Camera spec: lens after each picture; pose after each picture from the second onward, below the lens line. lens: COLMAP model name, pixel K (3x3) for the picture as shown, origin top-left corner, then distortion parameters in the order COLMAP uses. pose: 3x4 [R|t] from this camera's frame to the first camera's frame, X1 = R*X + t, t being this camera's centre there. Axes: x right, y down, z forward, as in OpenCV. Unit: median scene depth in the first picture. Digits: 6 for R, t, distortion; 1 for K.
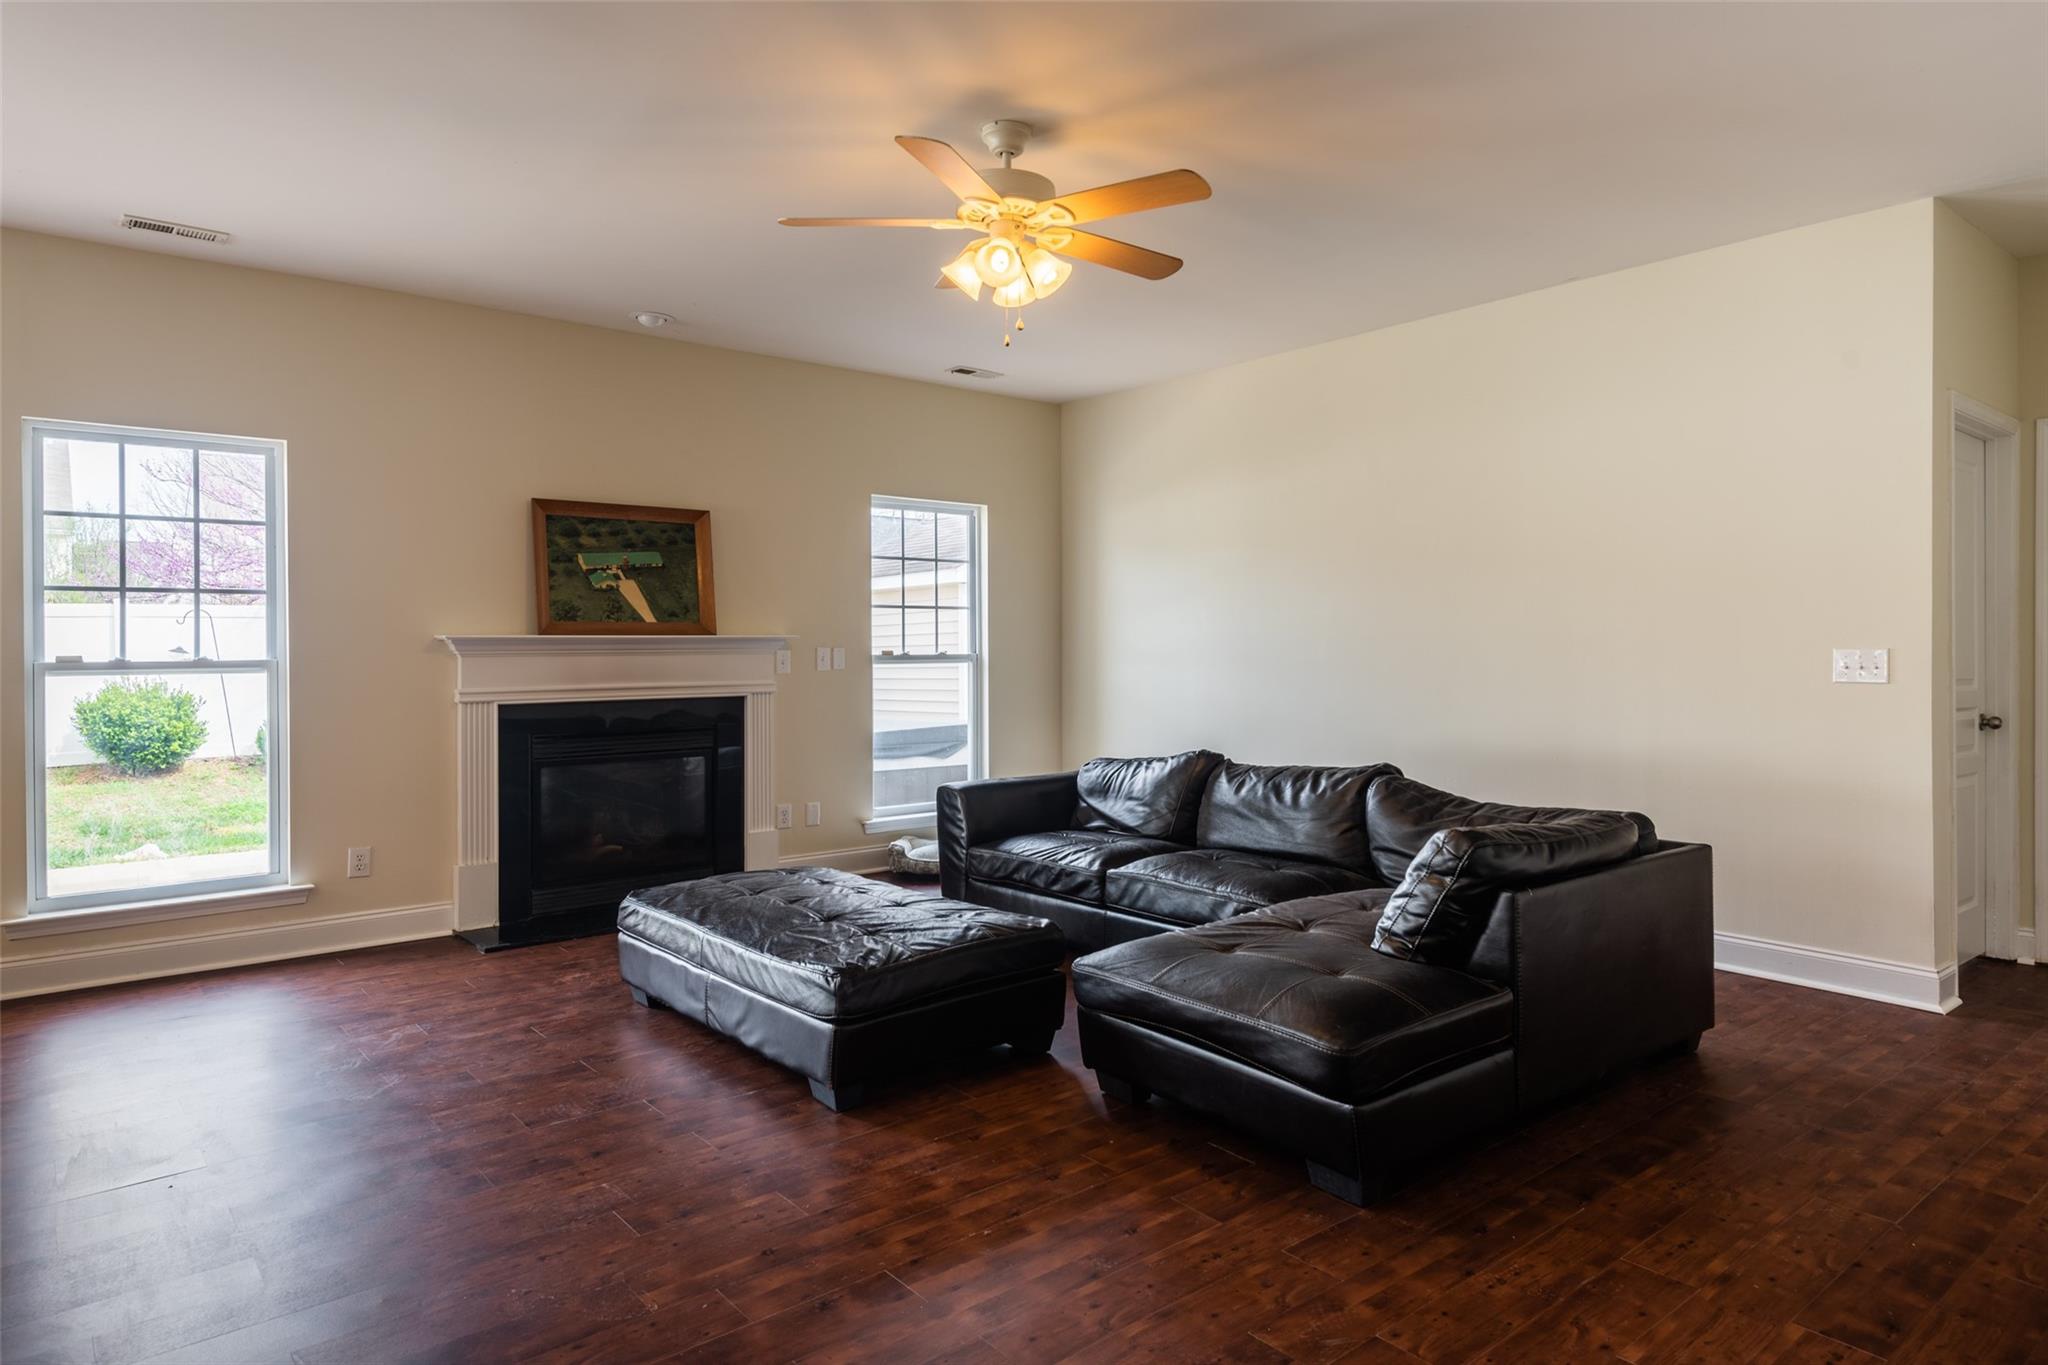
lens RADIAL K [[1183.5, 0, 1022.3], [0, 1183.5, 651.8], [0, 0, 1]] dist [0.034503, -0.001089]
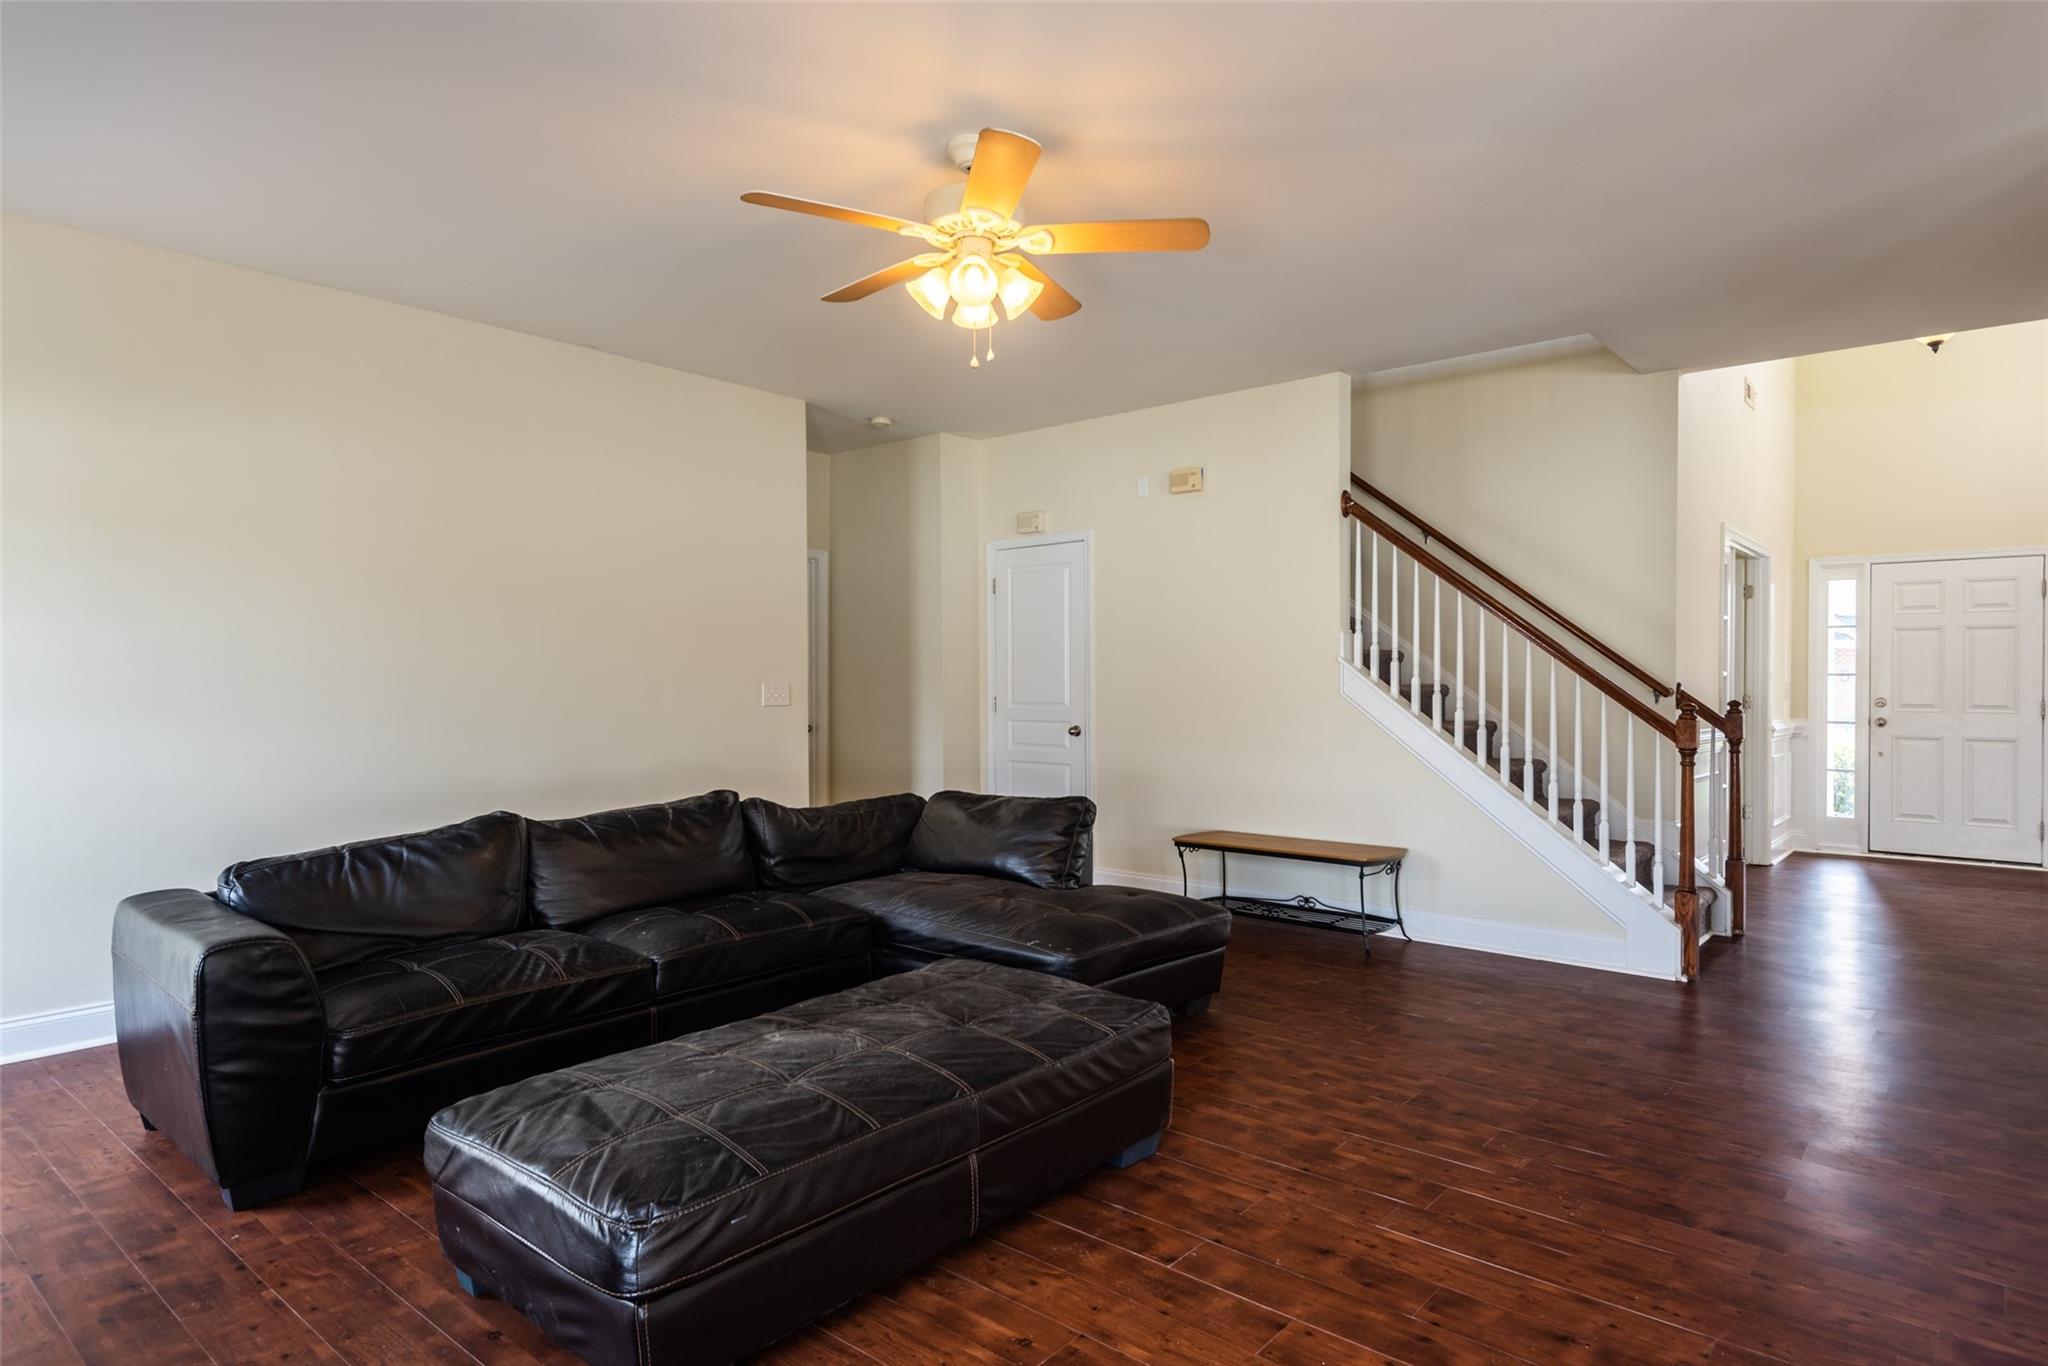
lens RADIAL K [[1147.9, 0, 1024.0], [0, 1147.9, 683.0], [0, 0, 1]] dist [0.033903, -0.000133]
pose [[-0.154287, -0.001896, 0.988024, -0.692710], [-0.000545, 0.999998, 0.001834, -0.005954], [-0.988026, -0.000255, -0.154288, 0.795959]]
